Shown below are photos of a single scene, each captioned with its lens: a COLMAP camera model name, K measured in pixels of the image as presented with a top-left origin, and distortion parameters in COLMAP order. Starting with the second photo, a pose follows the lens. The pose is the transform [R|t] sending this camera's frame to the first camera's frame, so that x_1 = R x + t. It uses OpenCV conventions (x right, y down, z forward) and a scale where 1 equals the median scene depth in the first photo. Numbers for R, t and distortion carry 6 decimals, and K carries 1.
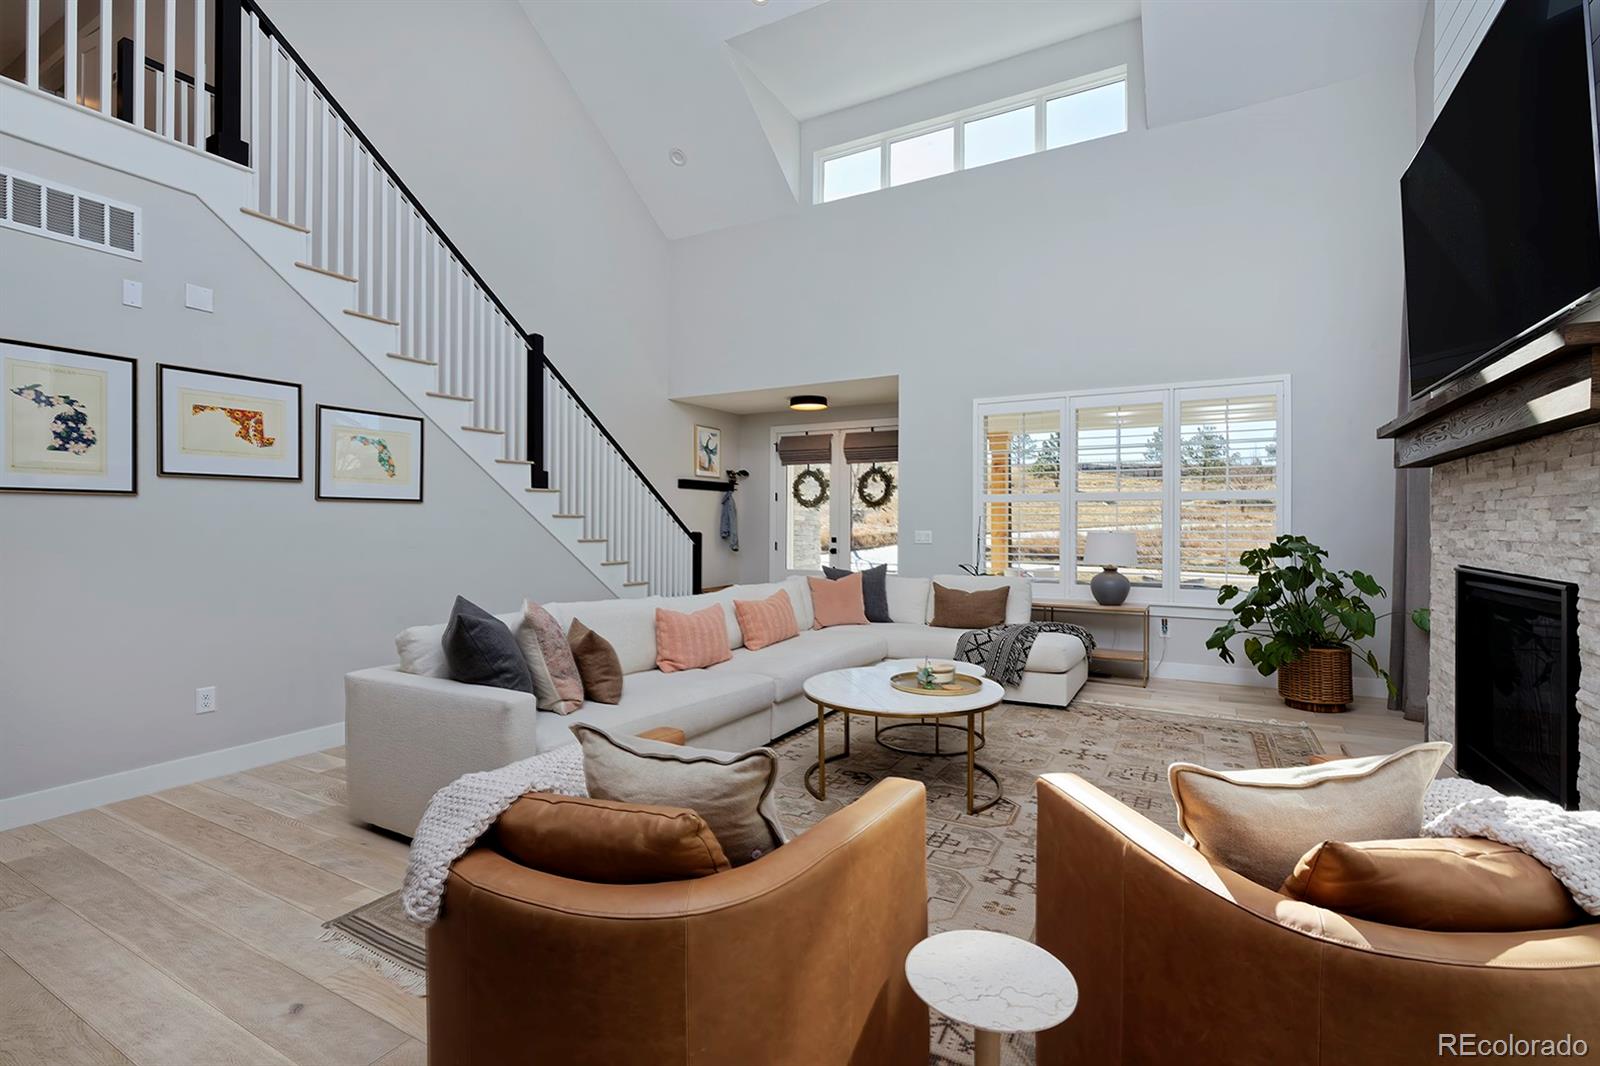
lens RADIAL K [[724.1, 0, 802.0], [0, 724.1, 523.5], [0, 0, 1]] dist [0.000989, 0.000324]
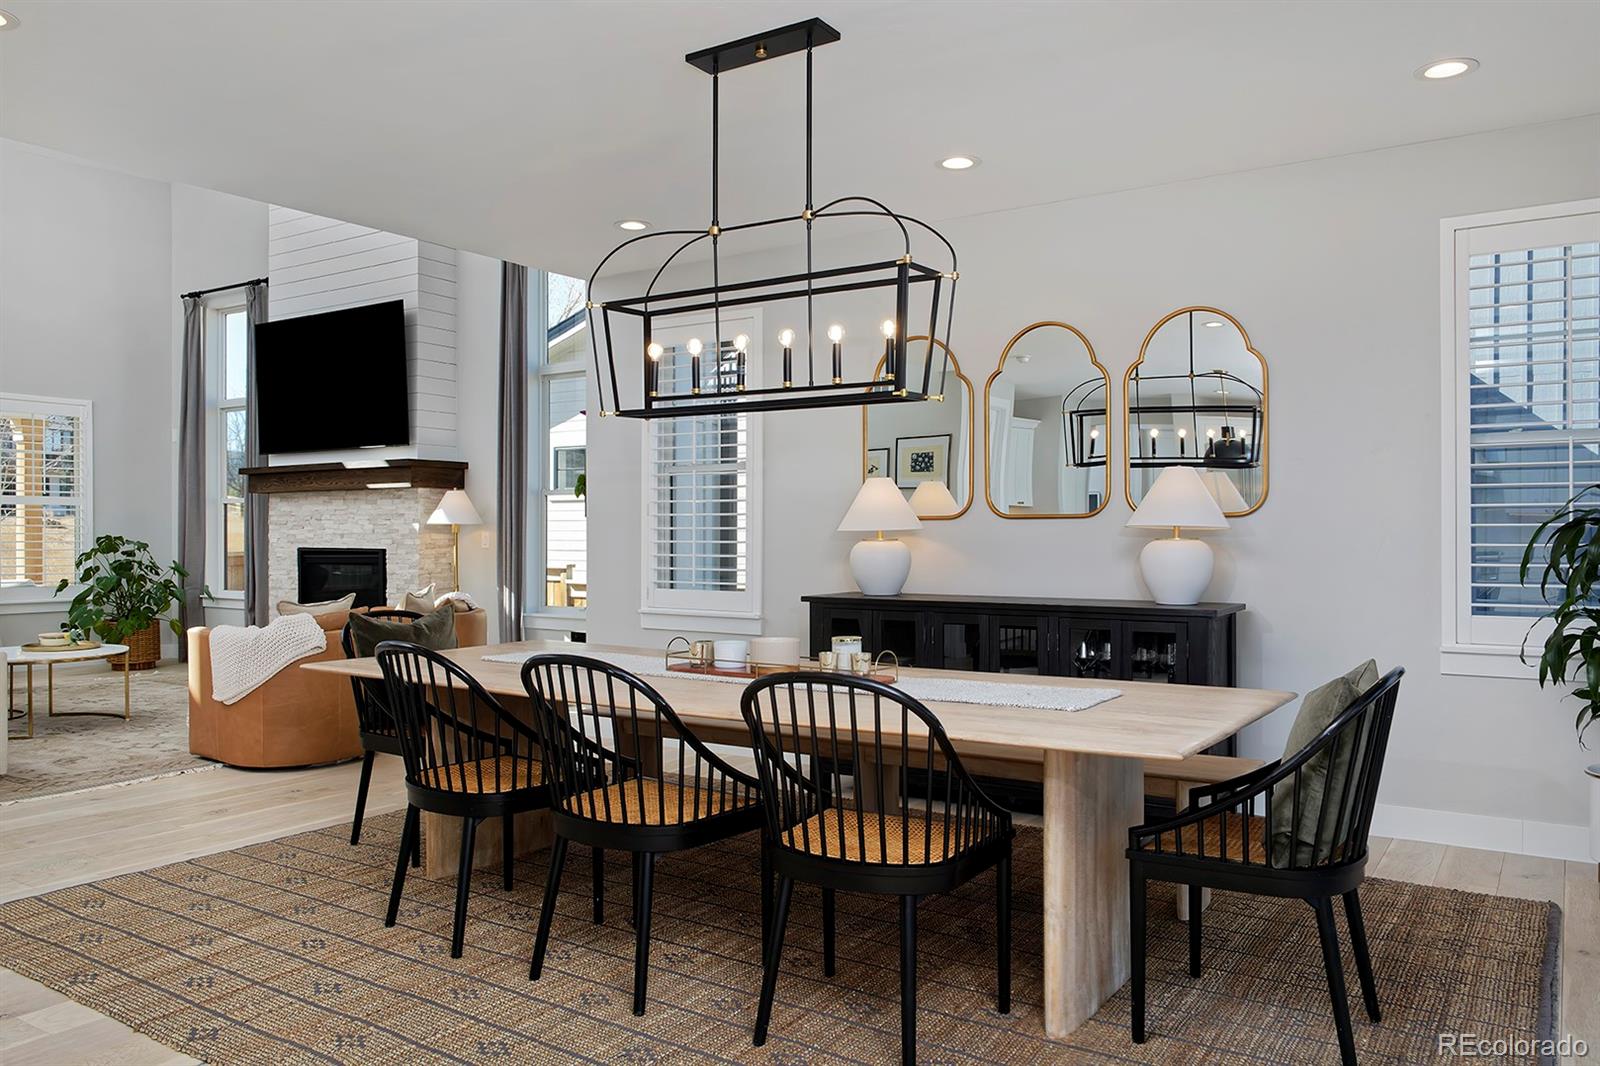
lens RADIAL K [[1166.0, 0, 791.5], [0, 1166.0, 535.7], [0, 0, 1]] dist [-0.008911, -0.001609]
pose [[0.079829, -0.004519, 0.996798, -1.266863], [-0.000911, 0.999989, 0.004607, 0.006810], [-0.996808, -0.001276, 0.079824, -0.334965]]
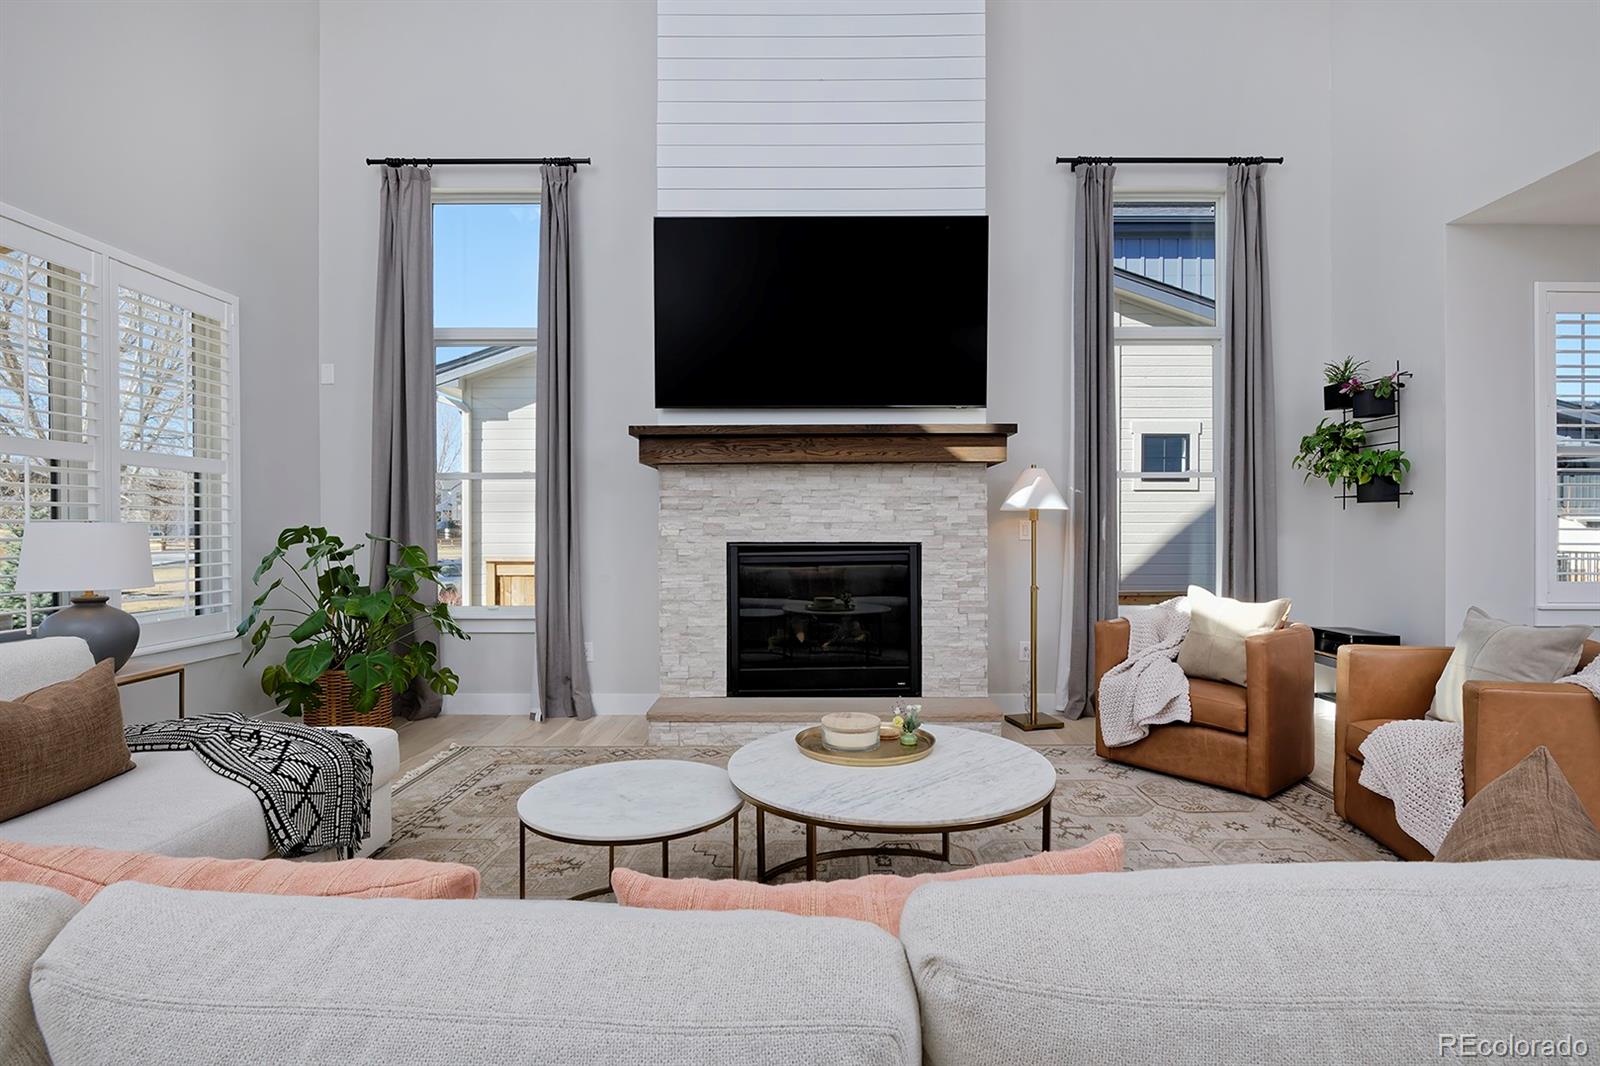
lens RADIAL K [[803.8, 0, 800.0], [0, 803.8, 533.0], [0, 0, 1]] dist [-0.012717, 0.000324]
pose [[-0.477408, -0.008112, 0.878644, -0.299318], [-0.000466, 0.999960, 0.008979, 0.016398], [-0.878681, 0.003877, -0.477393, 0.990209]]
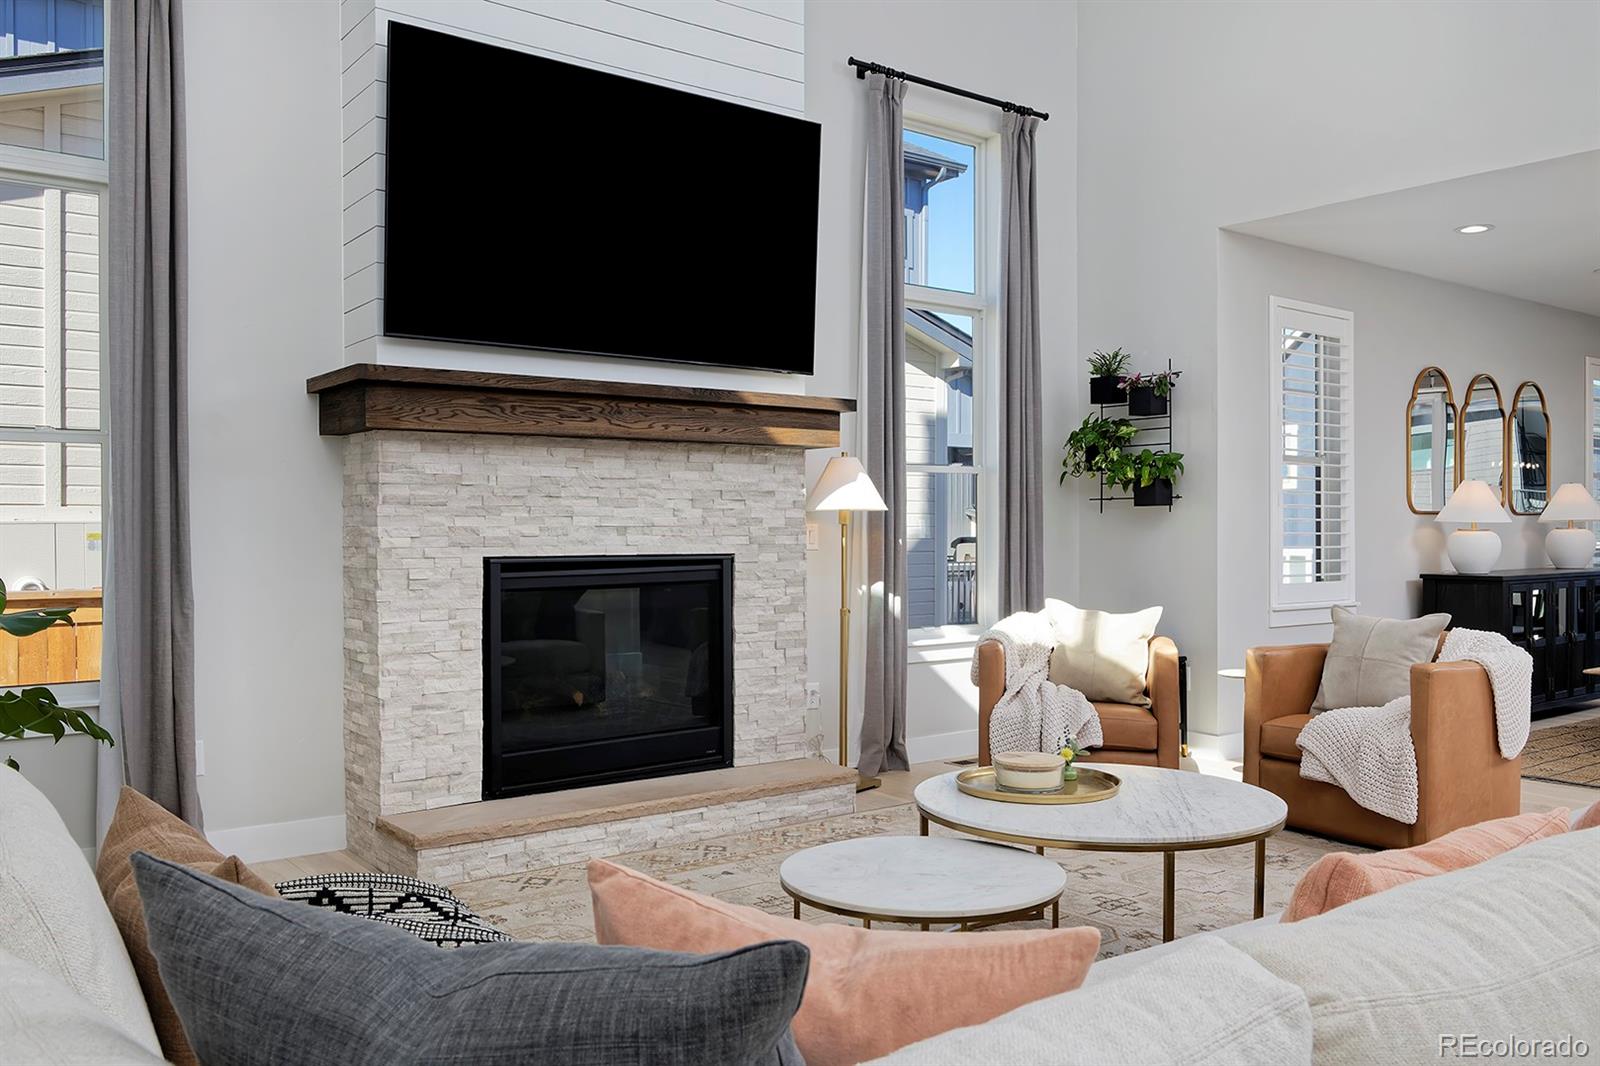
lens RADIAL K [[1313.9, 0, 800.3], [0, 1313.9, 538.3], [0, 0, 1]] dist [-0.012438, 0.006399]
pose [[-0.919751, -0.001500, 0.392499, -0.032366], [0.000494, 0.999987, 0.004980, 0.017104], [-0.392502, 0.004774, -0.919739, 1.415824]]
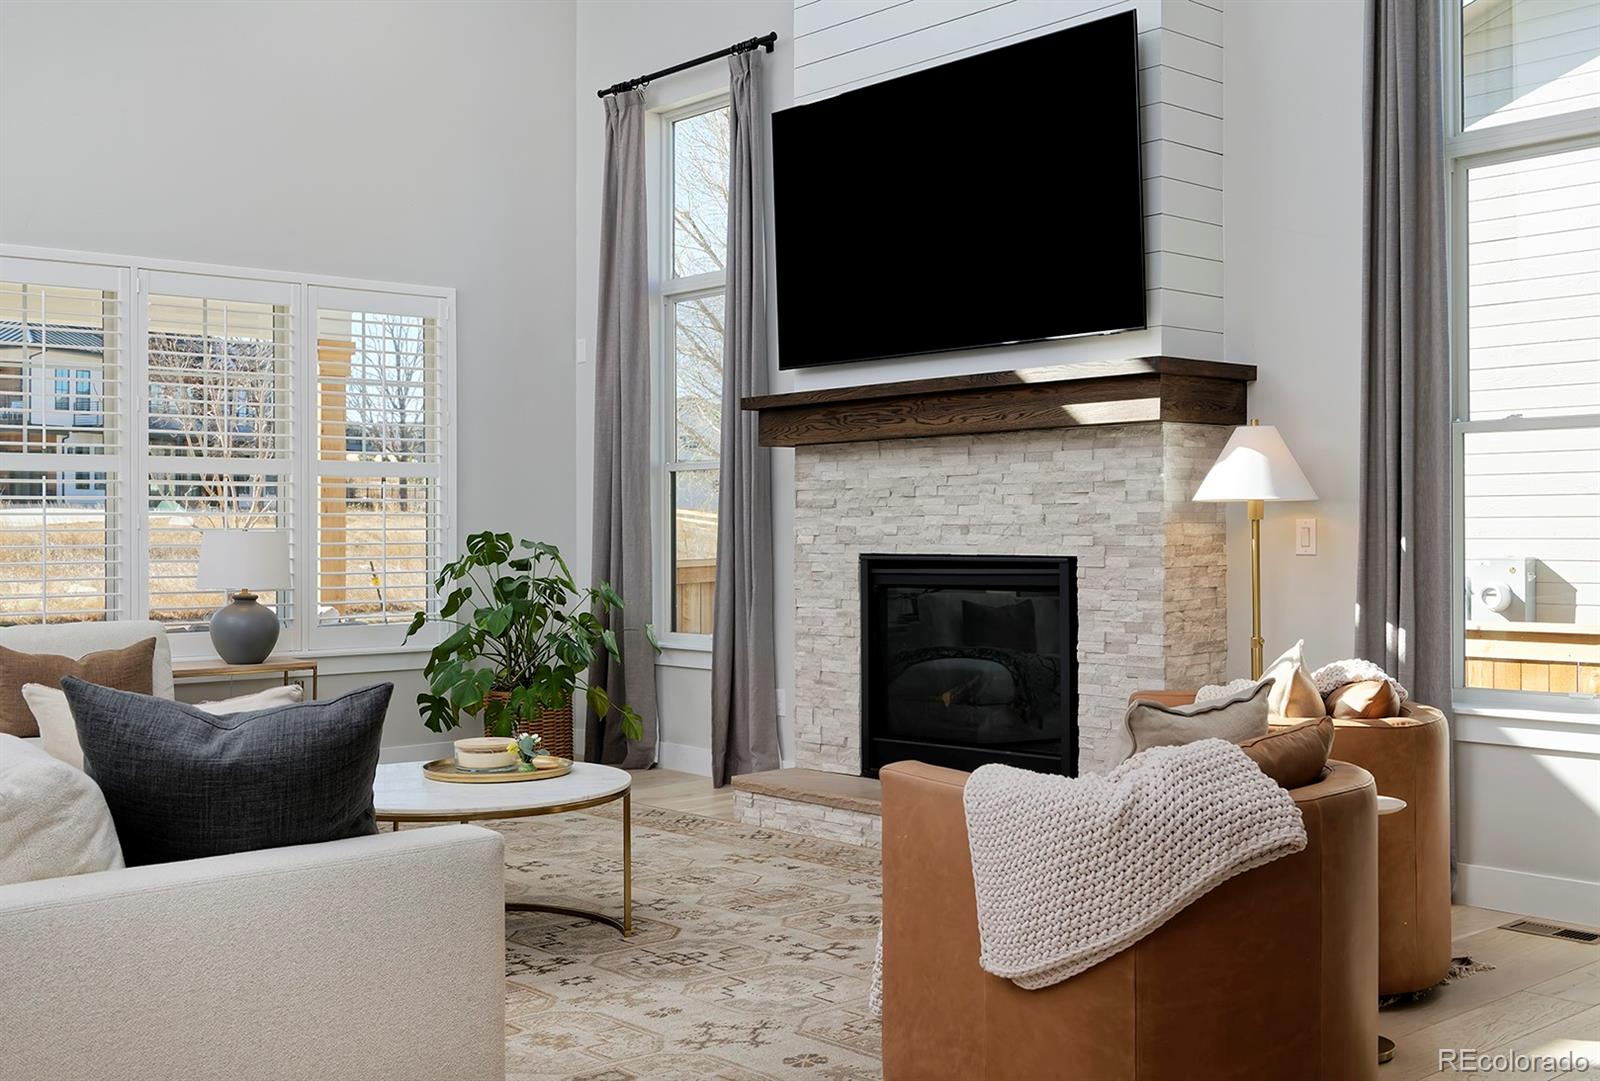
lens RADIAL K [[1709.0, 0, 800.0], [0, 1709.0, 540.5], [0, 0, 1]] dist [-0.073165, 0.001357]
pose [[0.341427, -0.009759, 0.939858, -0.753165], [0.005168, 0.999950, 0.008506, 0.012781], [-0.939894, 0.001954, 0.341461, 0.193279]]
